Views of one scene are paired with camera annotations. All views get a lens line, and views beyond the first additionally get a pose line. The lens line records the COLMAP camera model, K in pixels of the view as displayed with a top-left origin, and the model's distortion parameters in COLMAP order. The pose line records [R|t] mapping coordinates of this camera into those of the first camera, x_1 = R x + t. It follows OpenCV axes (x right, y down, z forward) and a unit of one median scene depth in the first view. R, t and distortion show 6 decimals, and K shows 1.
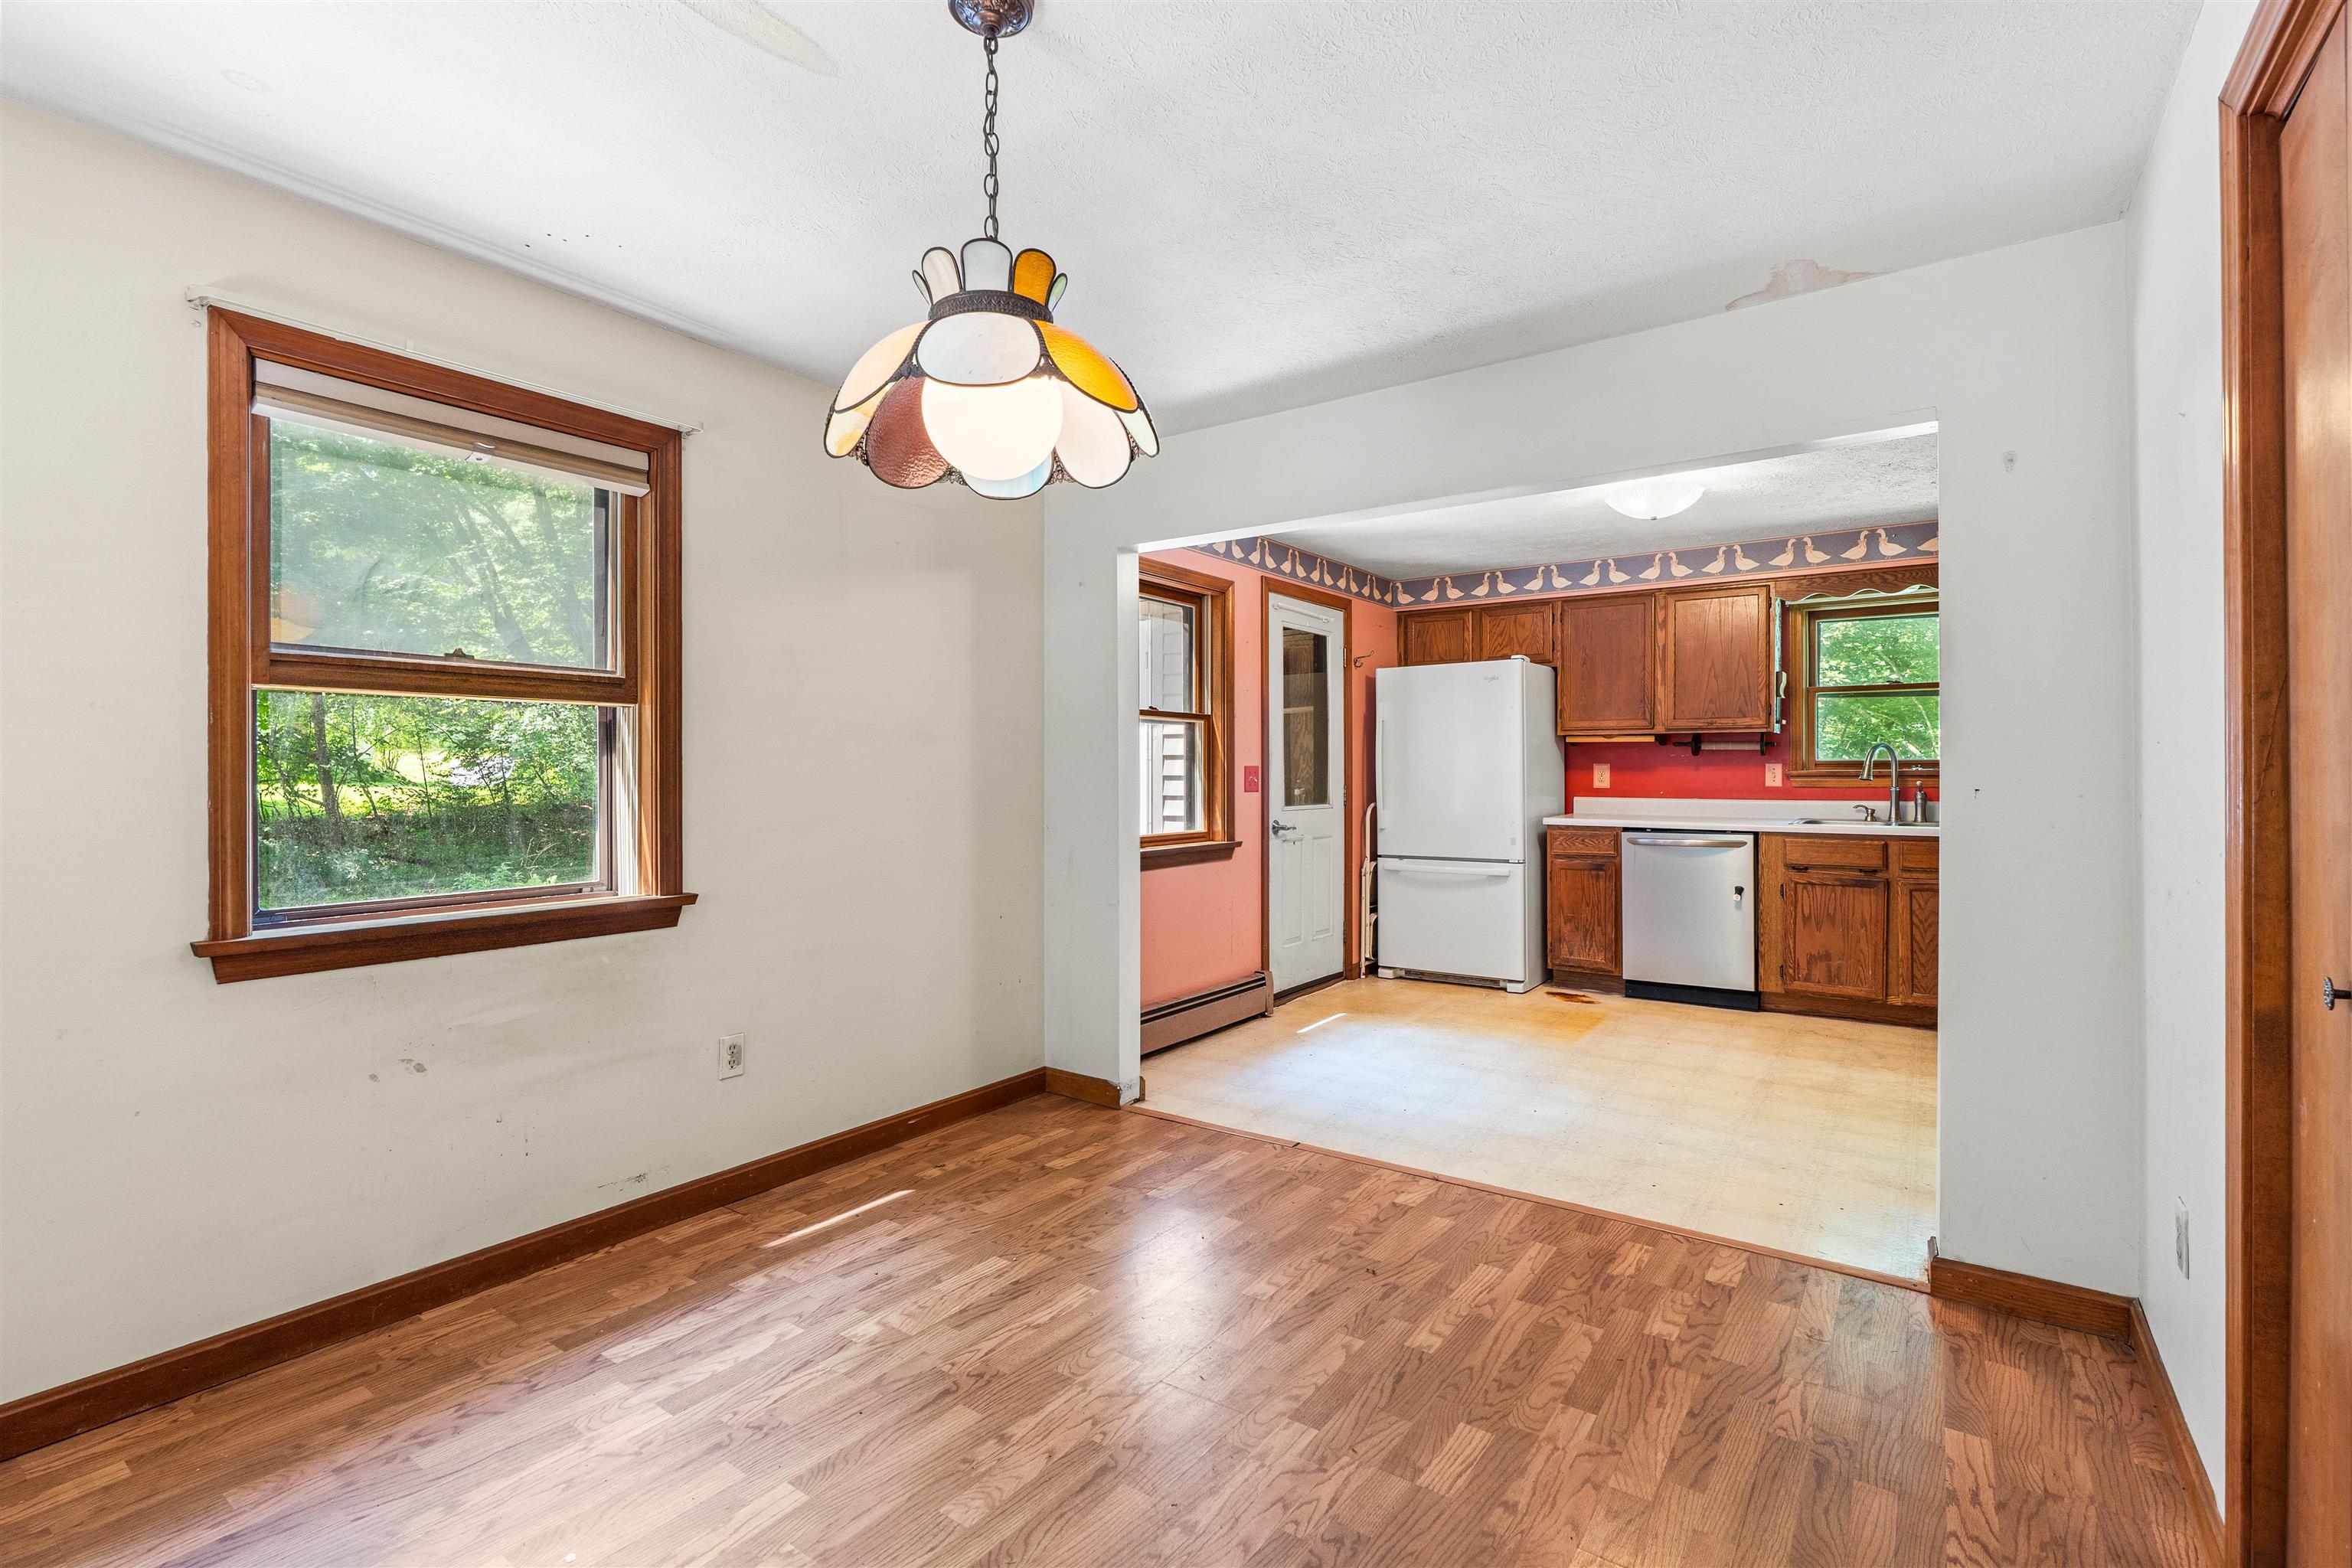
lens RADIAL K [[1070.3, 0, 1176.0], [0, 1070.3, 784.0], [0, 0, 1]] dist [-0.001067, -0.000060]
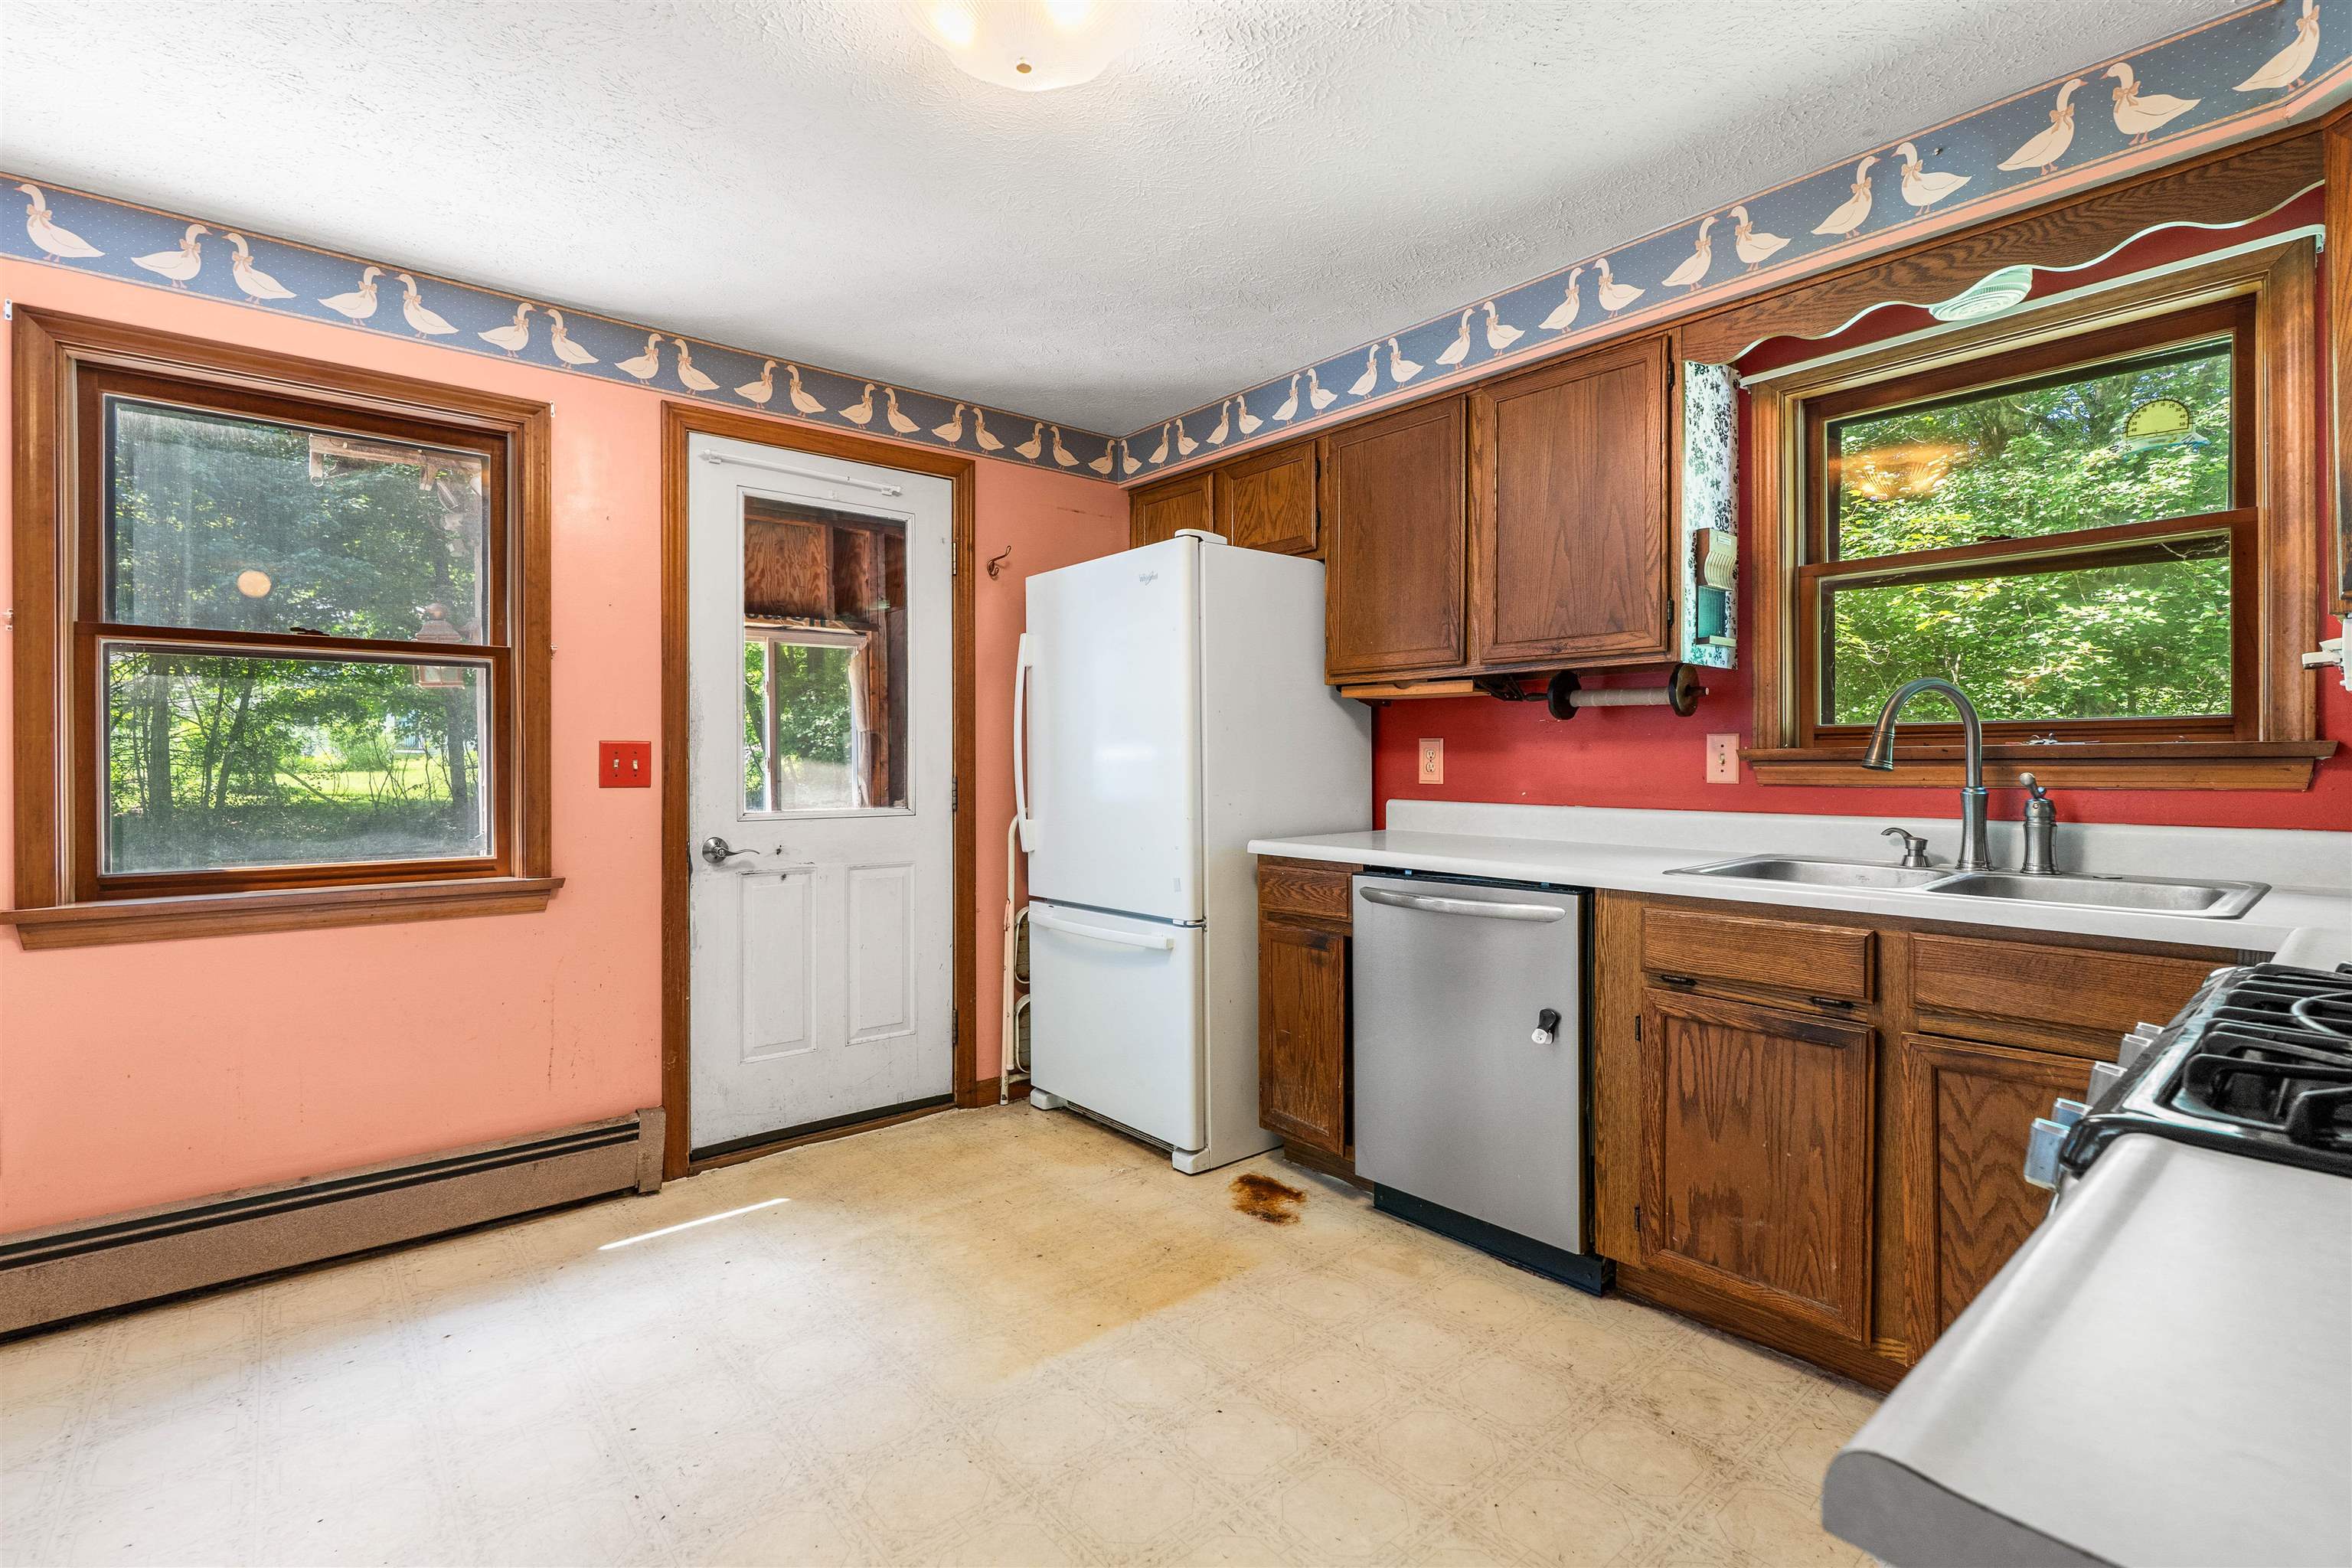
lens RADIAL K [[1061.1, 0, 1180.9], [0, 1061.1, 777.0], [0, 0, 1]] dist [-0.020391, 0.009250]
pose [[0.968467, 0.004208, -0.249105, 0.456066], [-0.003707, 0.999990, 0.002479, -0.000744], [0.249113, -0.001477, 0.968473, 0.507789]]
